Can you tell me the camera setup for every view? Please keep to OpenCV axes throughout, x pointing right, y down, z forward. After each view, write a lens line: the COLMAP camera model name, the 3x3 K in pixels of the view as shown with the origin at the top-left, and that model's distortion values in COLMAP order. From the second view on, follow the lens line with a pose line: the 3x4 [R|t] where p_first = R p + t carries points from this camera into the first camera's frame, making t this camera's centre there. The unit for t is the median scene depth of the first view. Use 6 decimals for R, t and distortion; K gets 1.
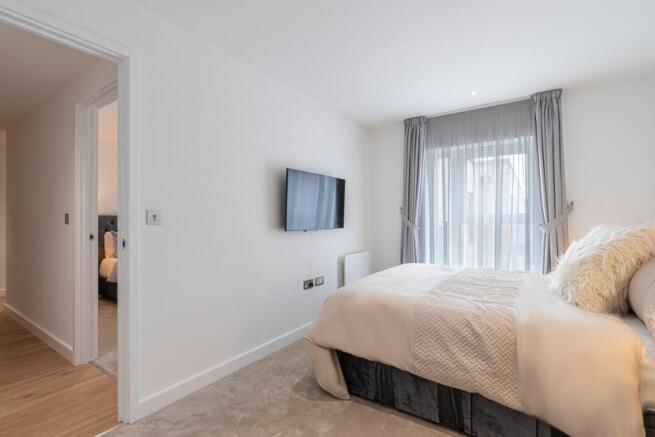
lens RADIAL K [[296.1, 0, 328.1], [0, 296.1, 220.4], [0, 0, 1]] dist [-0.002653, 0.000898]
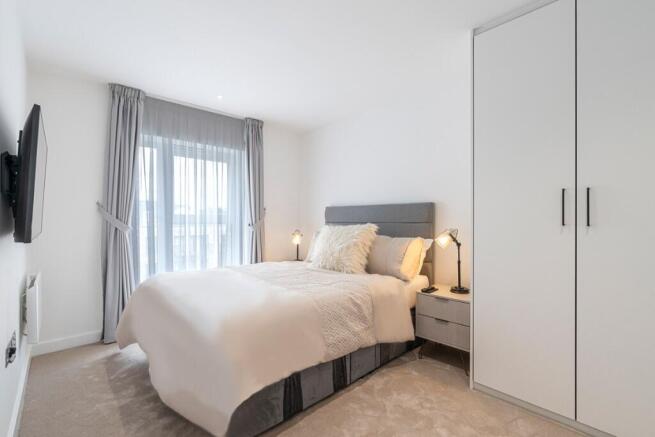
lens RADIAL K [[296.1, 0, 328.1], [0, 296.1, 220.4], [0, 0, 1]] dist [-0.002653, 0.000898]
pose [[0.241741, 0.007351, 0.970313, -0.414788], [-0.004141, 0.999970, -0.006544, 0.002580], [-0.970332, -0.002436, 0.241764, 0.393294]]
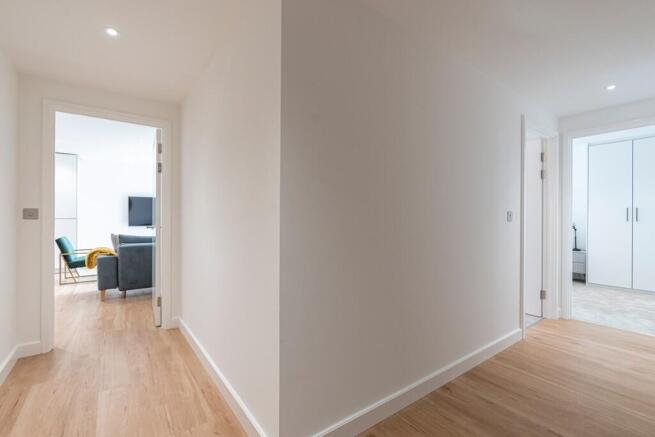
lens RADIAL K [[296.1, 0, 328.1], [0, 296.1, 220.4], [0, 0, 1]] dist [-0.002653, 0.000898]
pose [[0.339676, -0.001384, 0.940542, -1.747286], [-0.008969, 0.999949, 0.004710, 0.010381], [-0.940500, -0.010036, 0.339646, 1.042190]]
